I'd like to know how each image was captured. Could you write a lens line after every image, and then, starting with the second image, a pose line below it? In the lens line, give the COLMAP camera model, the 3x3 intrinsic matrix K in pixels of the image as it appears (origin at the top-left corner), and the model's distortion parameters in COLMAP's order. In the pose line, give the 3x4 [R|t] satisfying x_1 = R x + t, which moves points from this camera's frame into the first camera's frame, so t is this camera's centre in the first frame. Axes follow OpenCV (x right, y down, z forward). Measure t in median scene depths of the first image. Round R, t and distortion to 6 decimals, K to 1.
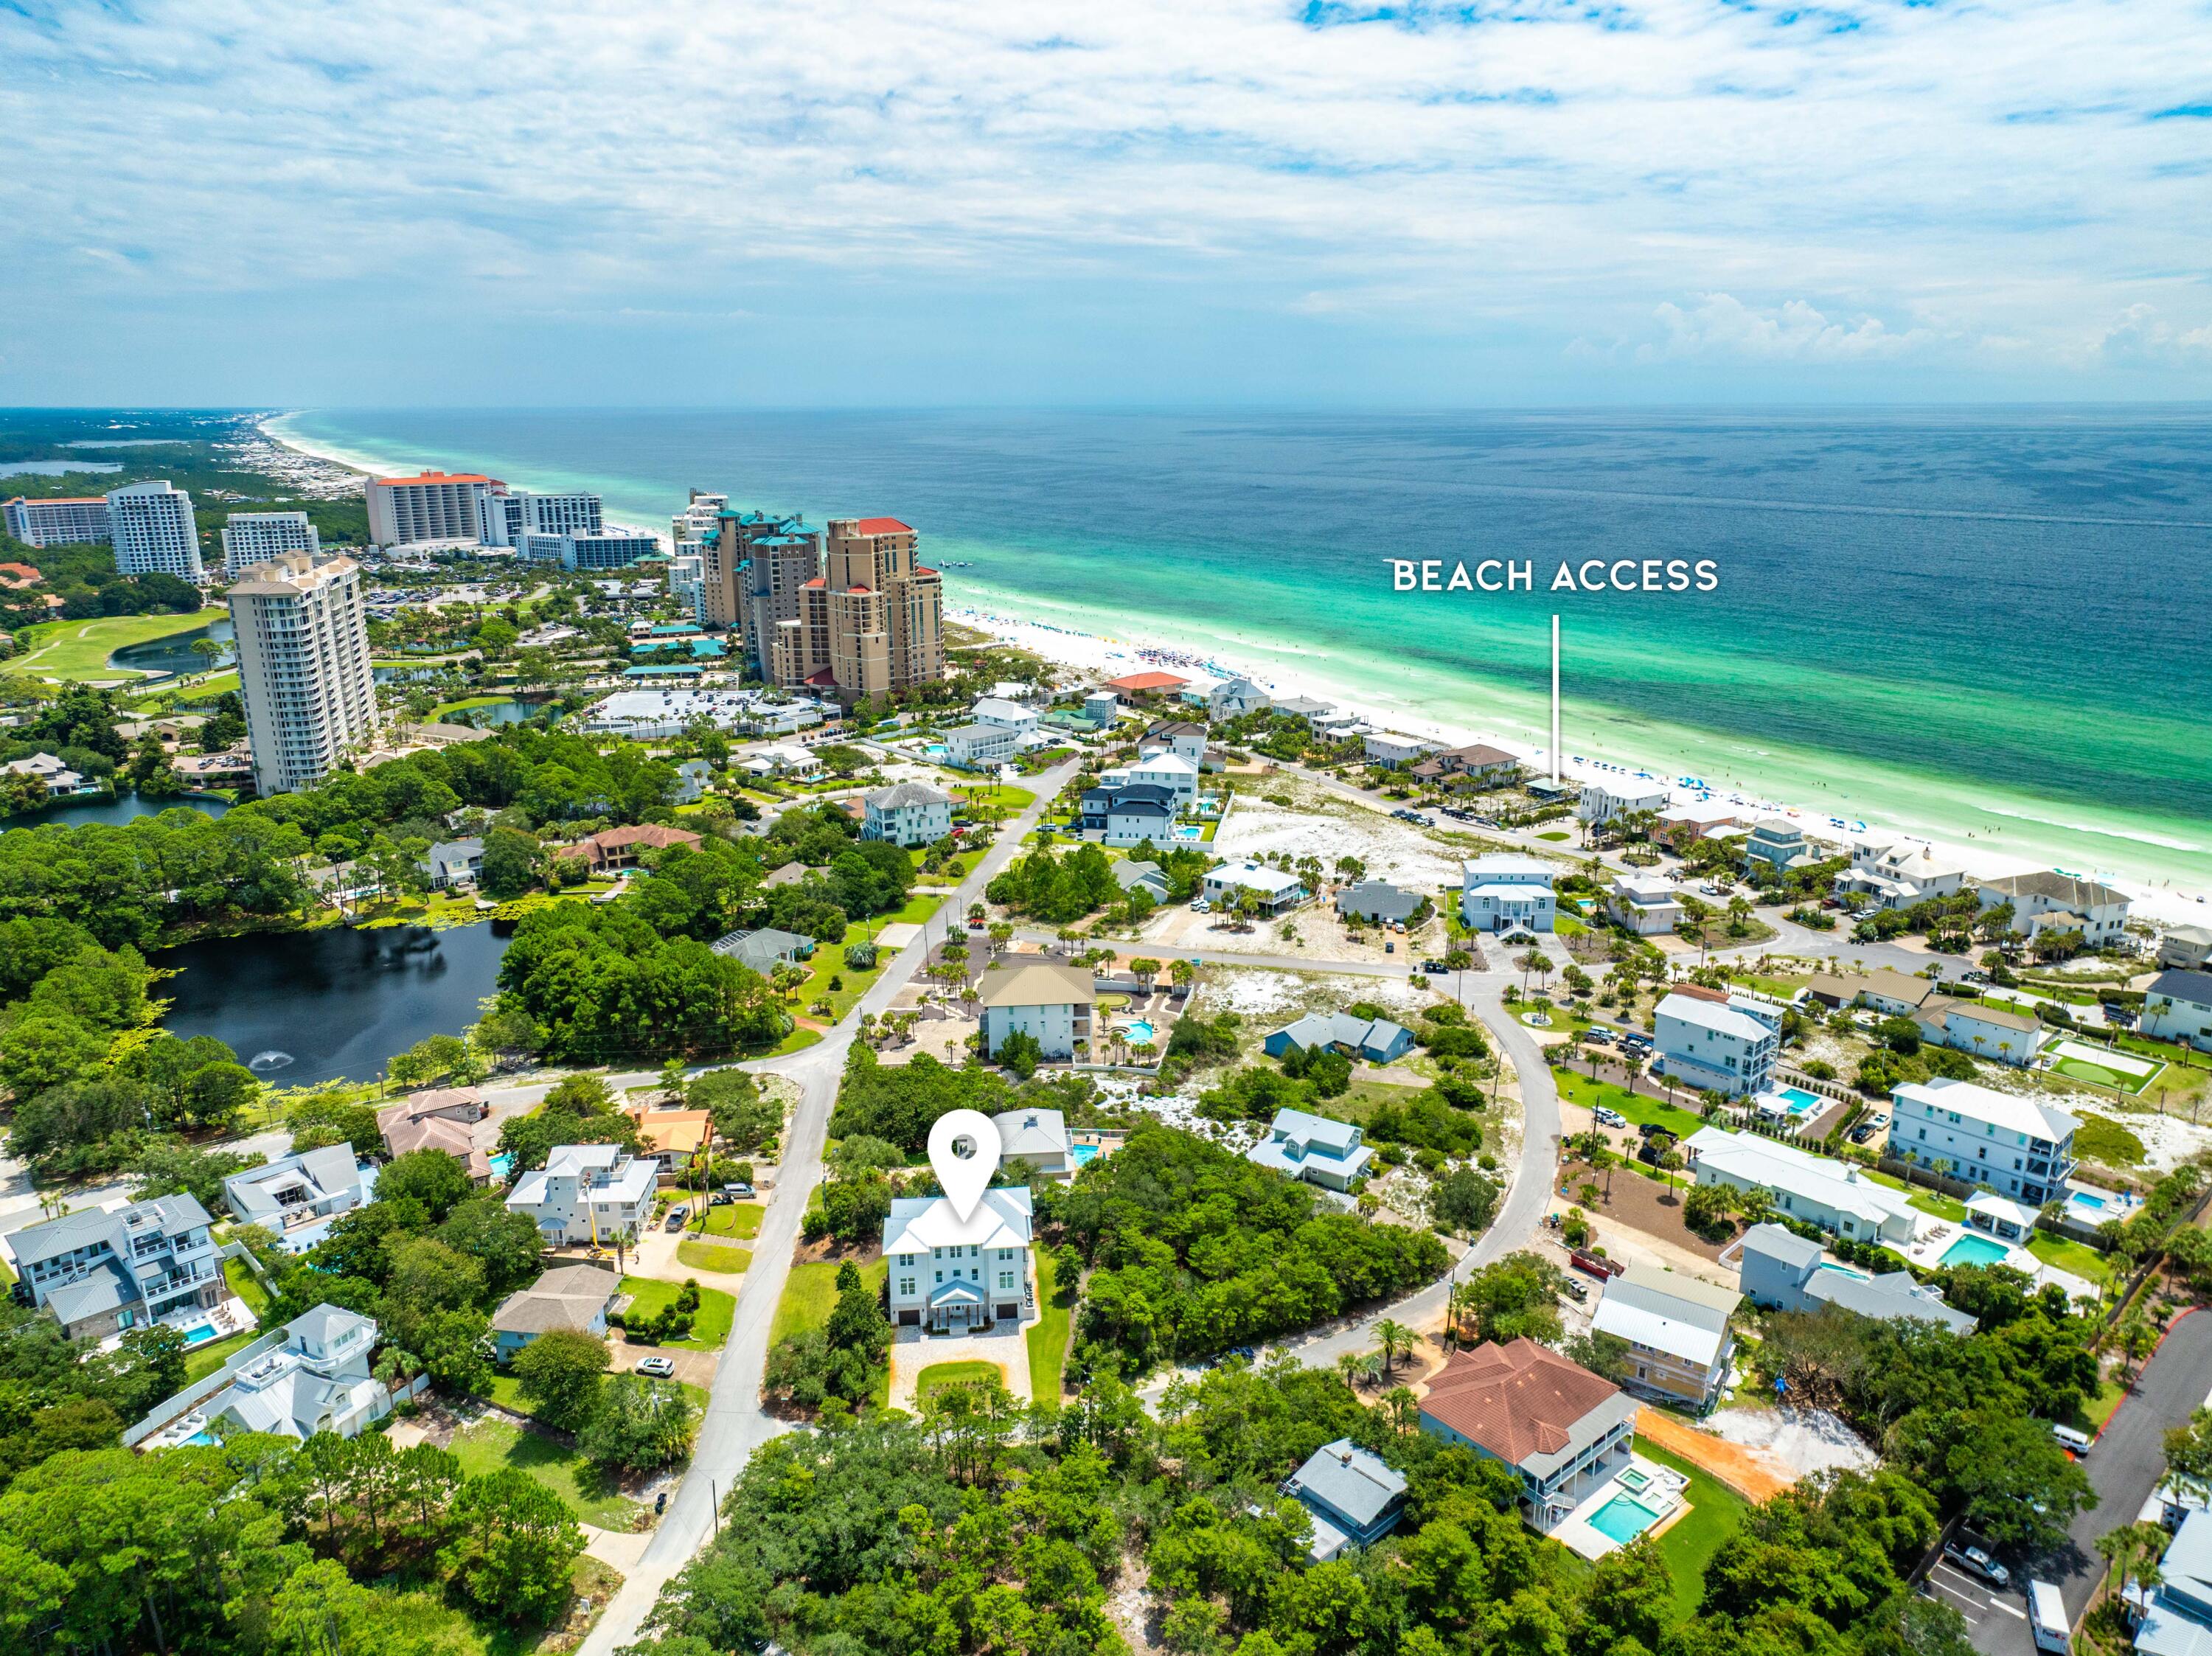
lens RADIAL K [[1513.7, 0, 1095.9], [0, 1513.7, 925.6], [0, 0, 1]] dist [-0.004061, 0.011983]
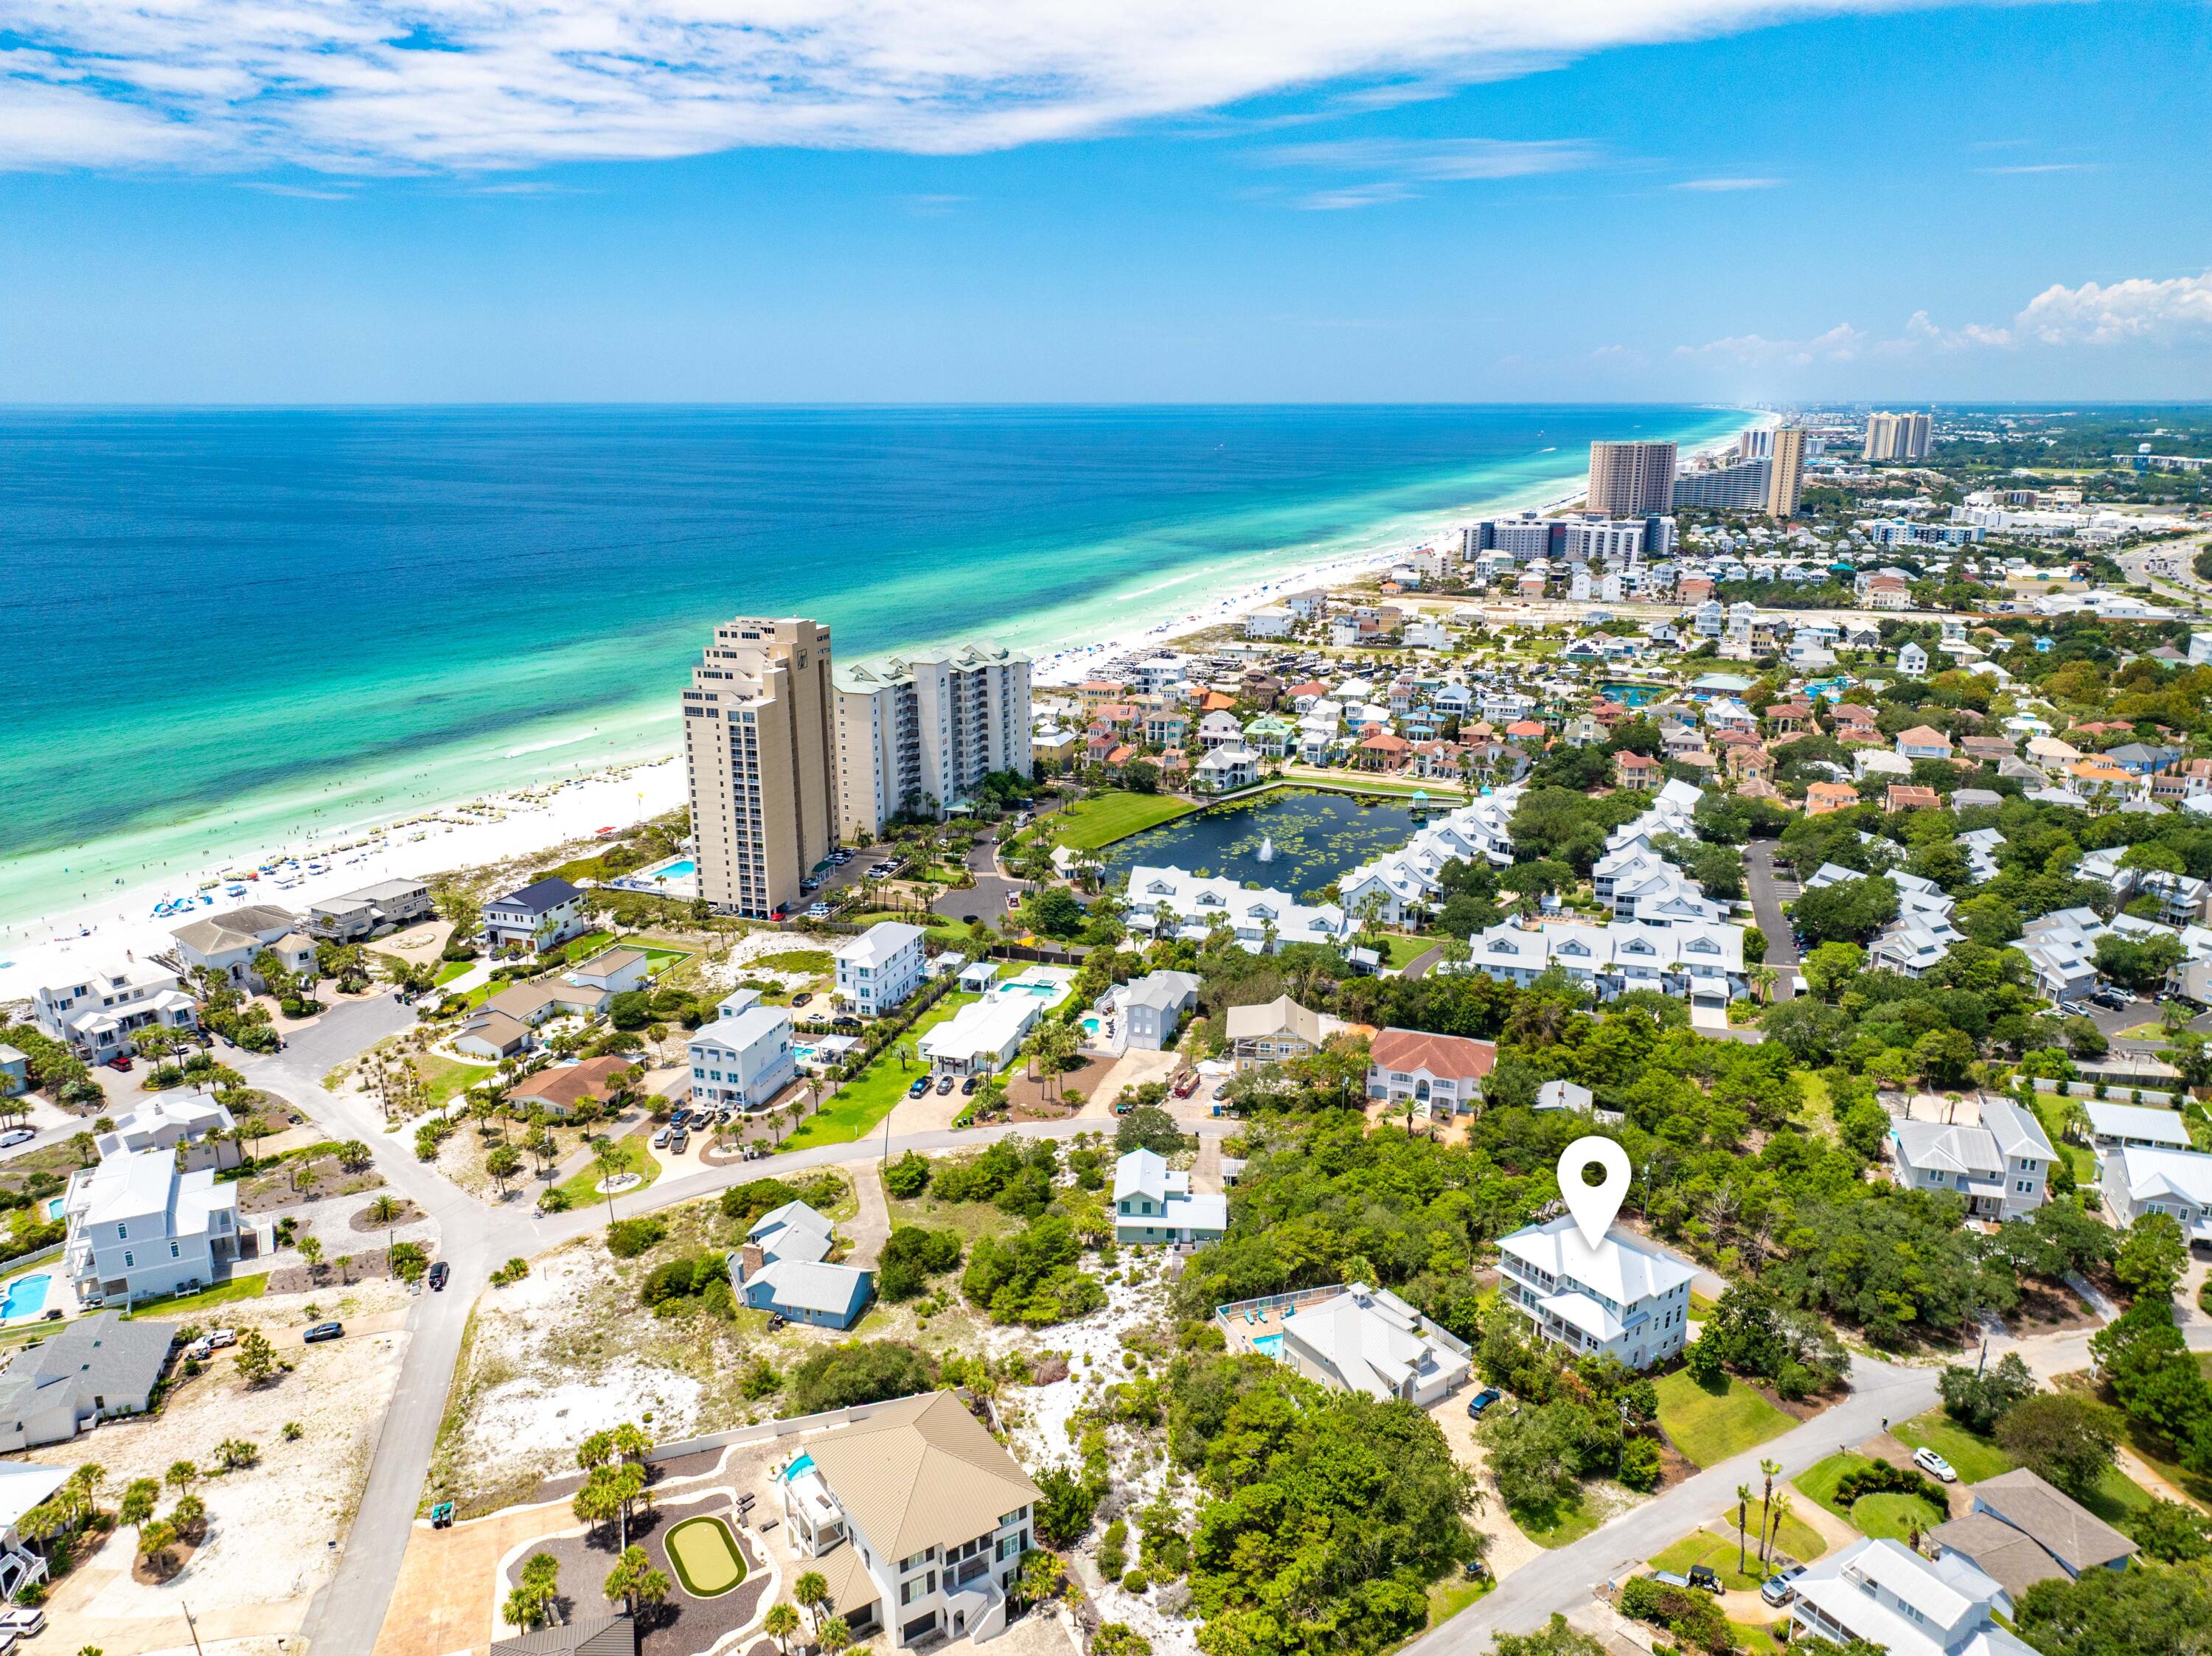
lens RADIAL K [[1539.7, 0, 1106.0], [0, 1539.7, 828.0], [0, 0, 1]] dist [-0.001236, -0.002475]
pose [[-0.495823, -0.232046, 0.836848, -0.379591], [0.285786, 0.866366, 0.409556, -0.289331], [-0.820052, 0.442227, -0.363249, 0.815473]]
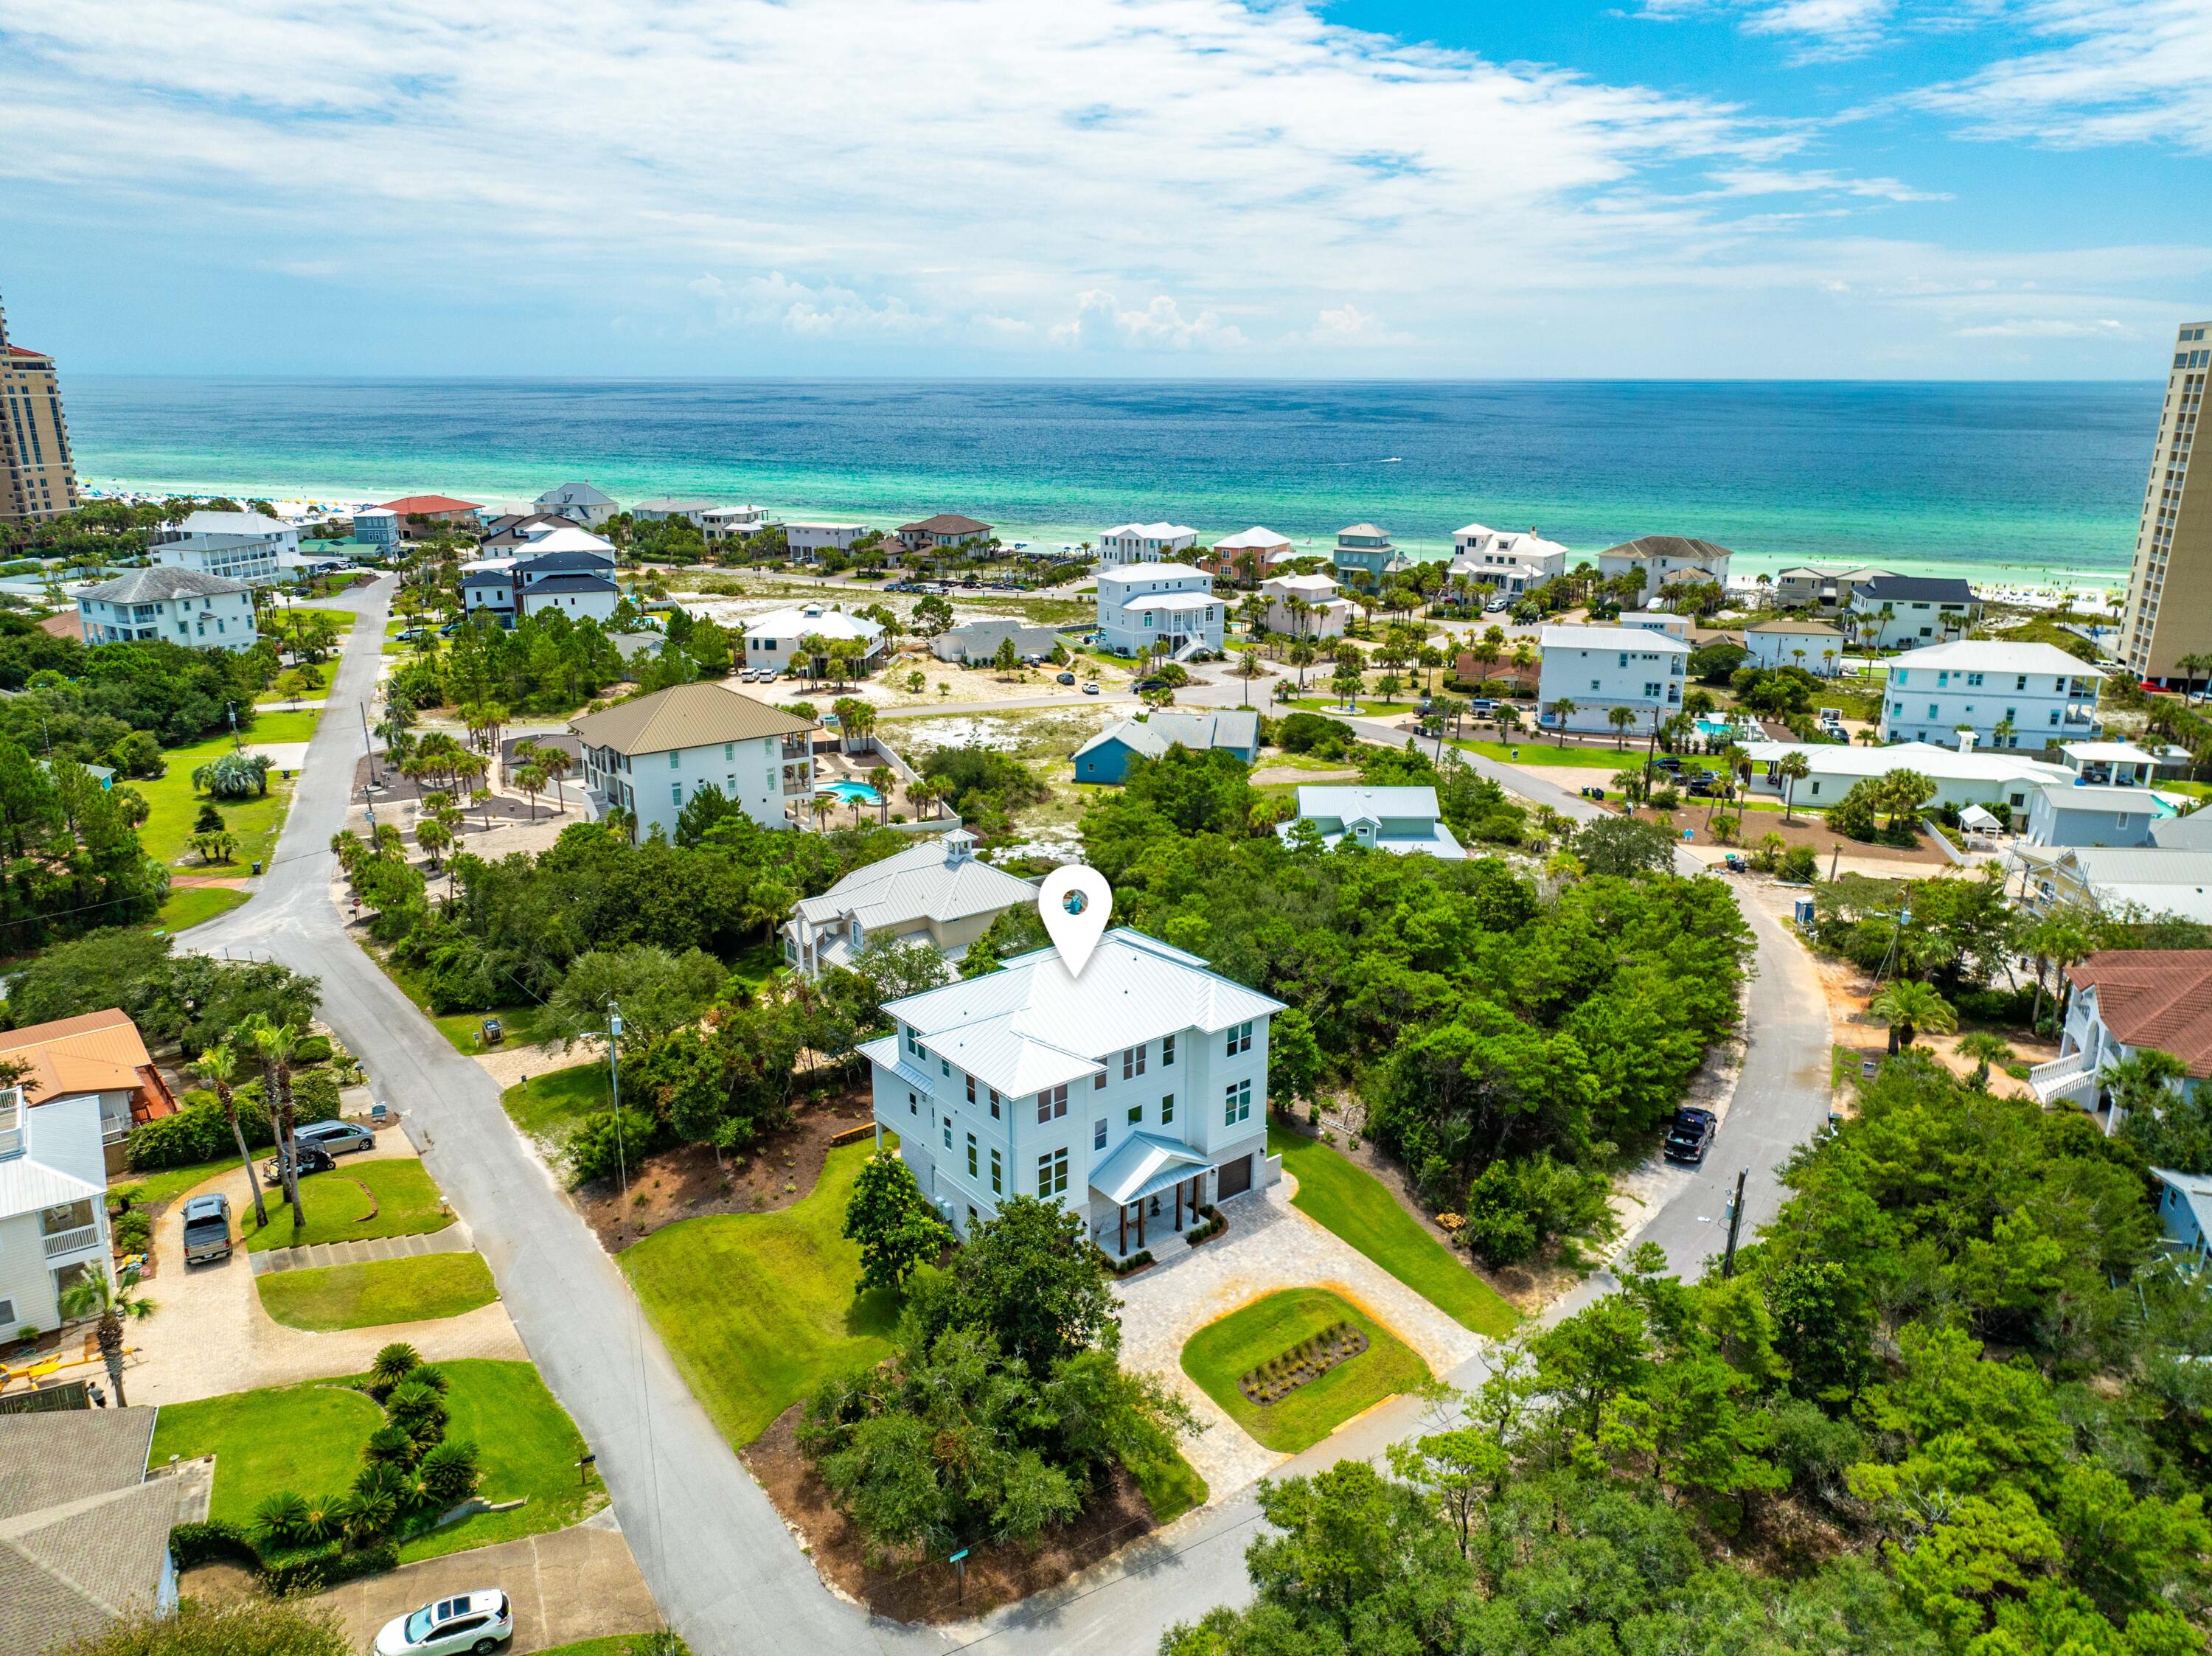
lens RADIAL K [[1547.6, 0, 1106.0], [0, 1547.6, 828.0], [0, 0, 1]] dist [0.005725, 0.001758]
pose [[0.842746, -0.143372, 0.518867, -0.165656], [0.169791, 0.985474, -0.003472, 0.083052], [-0.510832, 0.091025, 0.854848, 0.346511]]
